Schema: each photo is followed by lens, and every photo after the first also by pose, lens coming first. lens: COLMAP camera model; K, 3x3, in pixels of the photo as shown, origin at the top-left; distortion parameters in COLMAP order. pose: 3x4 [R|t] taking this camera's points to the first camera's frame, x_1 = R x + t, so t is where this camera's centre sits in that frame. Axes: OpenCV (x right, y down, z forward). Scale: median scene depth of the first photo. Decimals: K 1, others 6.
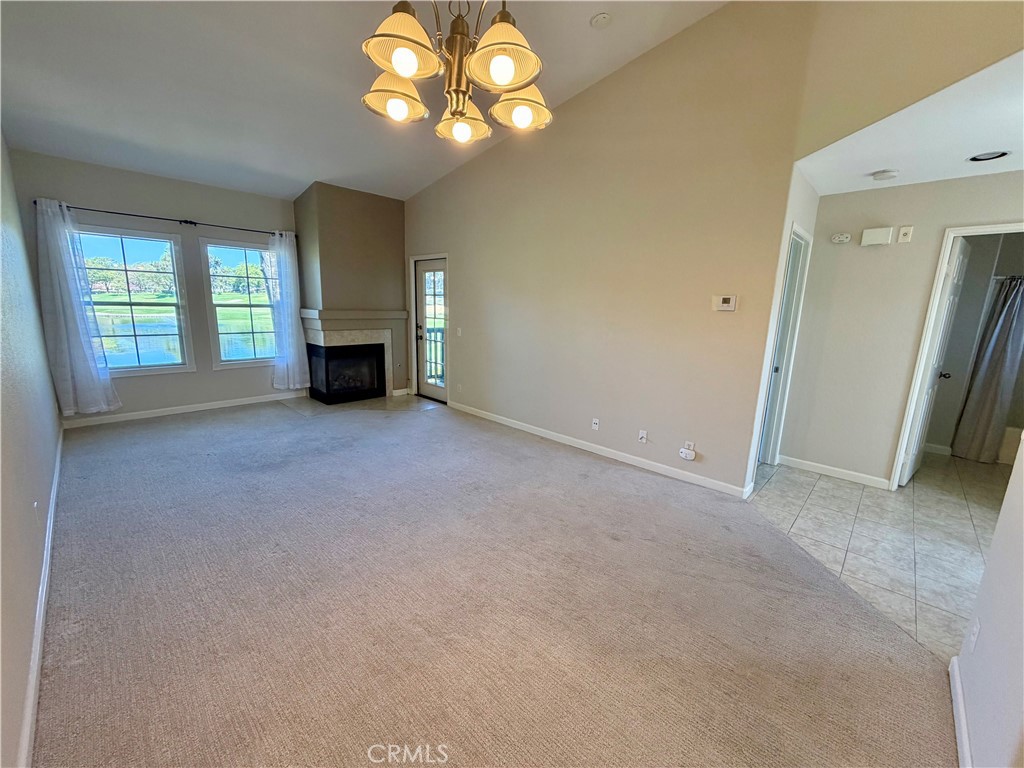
lens RADIAL K [[406.5, 0, 509.0], [0, 406.5, 382.1], [0, 0, 1]] dist [-0.000421, -0.000322]
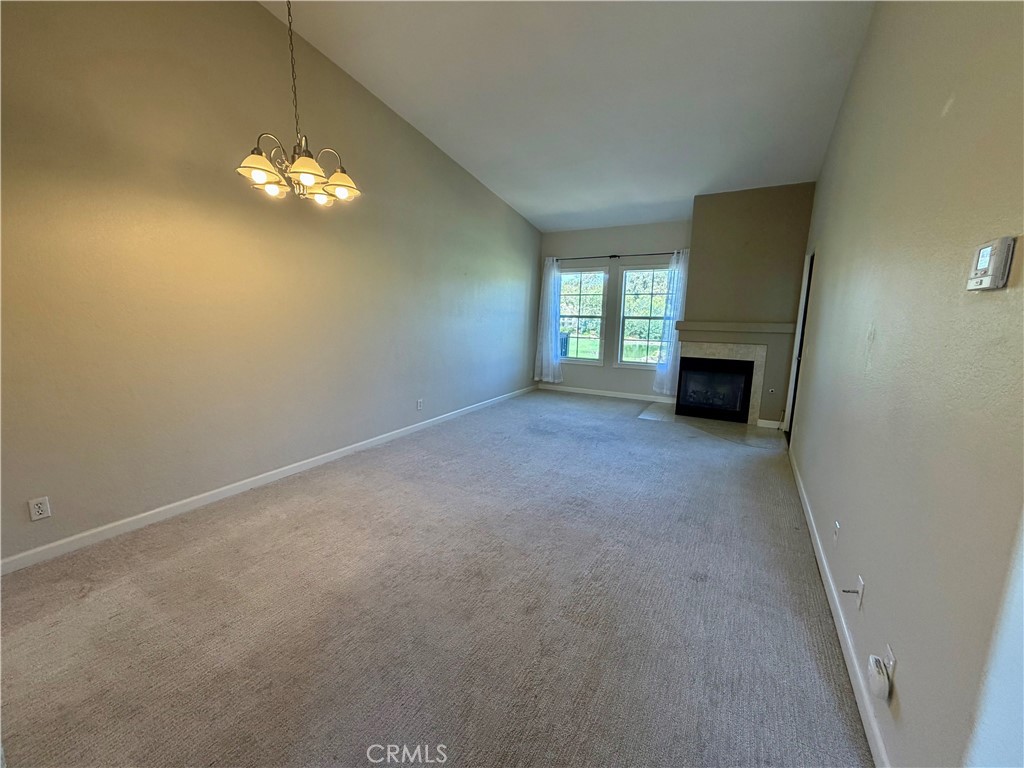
lens RADIAL K [[406.5, 0, 509.7], [0, 406.5, 384.8], [0, 0, 1]] dist [-0.000421, -0.000322]
pose [[0.240165, 0.144038, -0.959986, 0.479600], [-0.189496, 0.976861, 0.099163, -0.043156], [0.952057, 0.158098, 0.261903, 0.375964]]
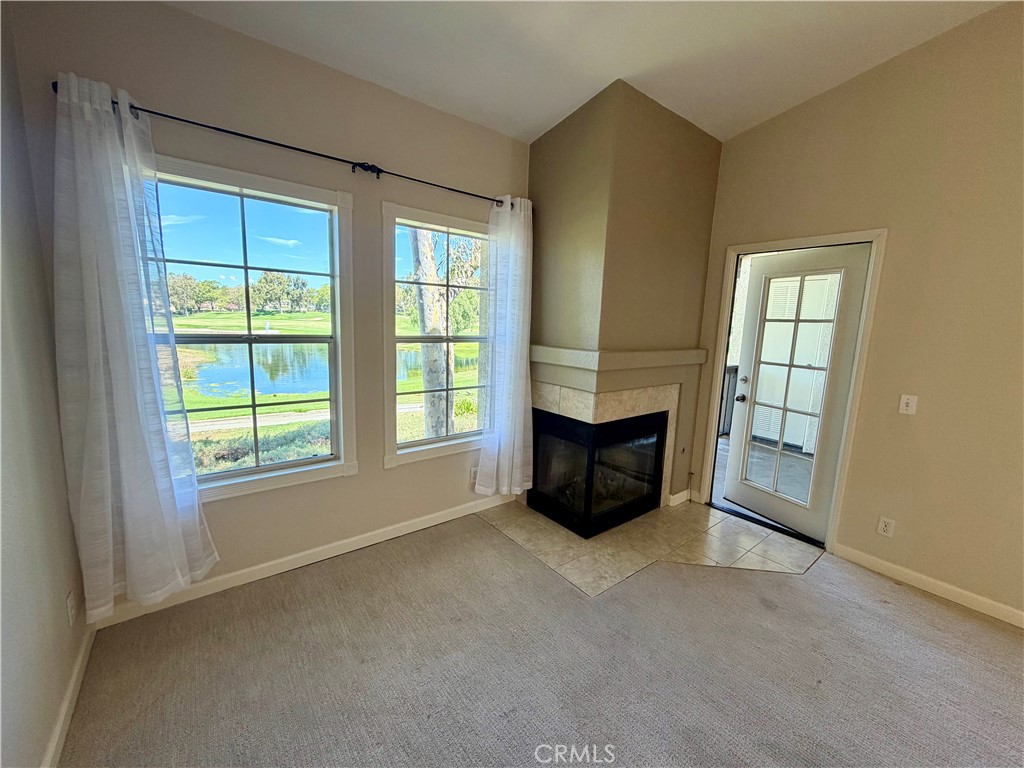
lens RADIAL K [[406.5, 0, 509.7], [0, 406.5, 382.4], [0, 0, 1]] dist [-0.000421, -0.000322]
pose [[0.989717, 0.027304, -0.140410, -0.540890], [-0.033622, 0.998517, -0.042822, -0.126104], [0.139033, 0.047102, 0.989167, 0.553466]]
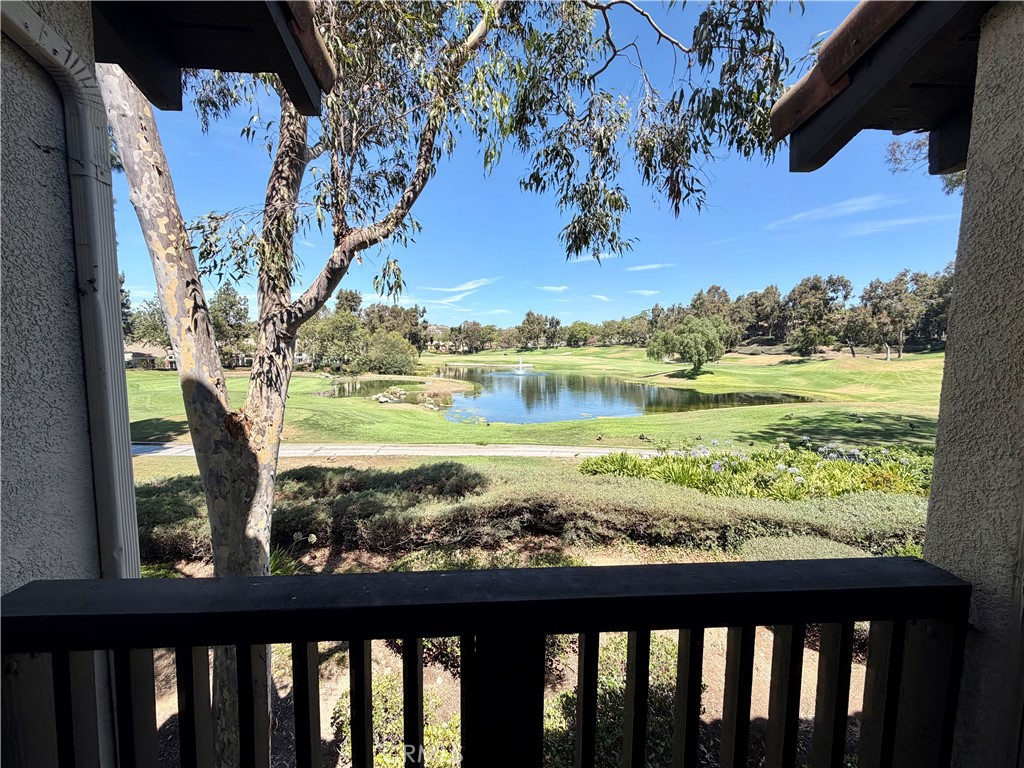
lens RADIAL K [[406.5, 0, 508.9], [0, 406.5, 385.0], [0, 0, 1]] dist [-0.000421, -0.000322]
pose [[0.739828, 0.036042, -0.671830, -0.114557], [-0.113095, 0.991017, -0.071376, -0.302475], [0.663223, 0.128787, 0.737258, 1.439992]]
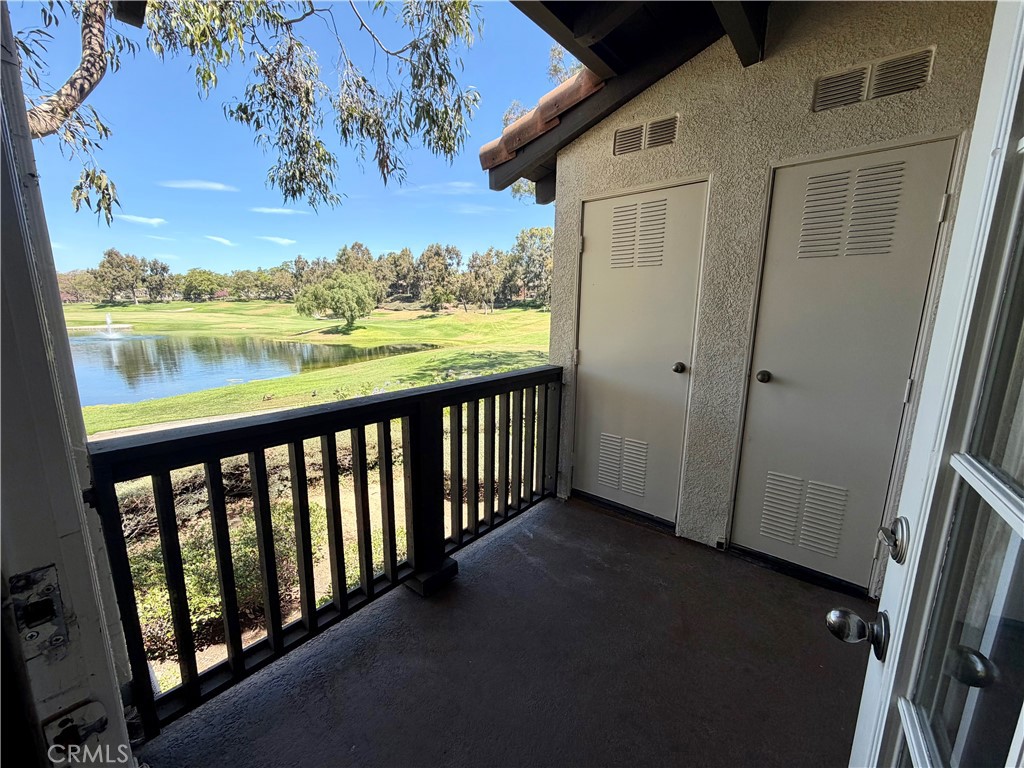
lens RADIAL K [[406.5, 0, 508.9], [0, 406.5, 384.4], [0, 0, 1]] dist [-0.000421, -0.000322]
pose [[0.997361, -0.028924, 0.066584, -0.192982], [0.029220, 0.999567, -0.003484, -0.218111], [-0.066455, 0.005420, 0.997775, 1.181345]]
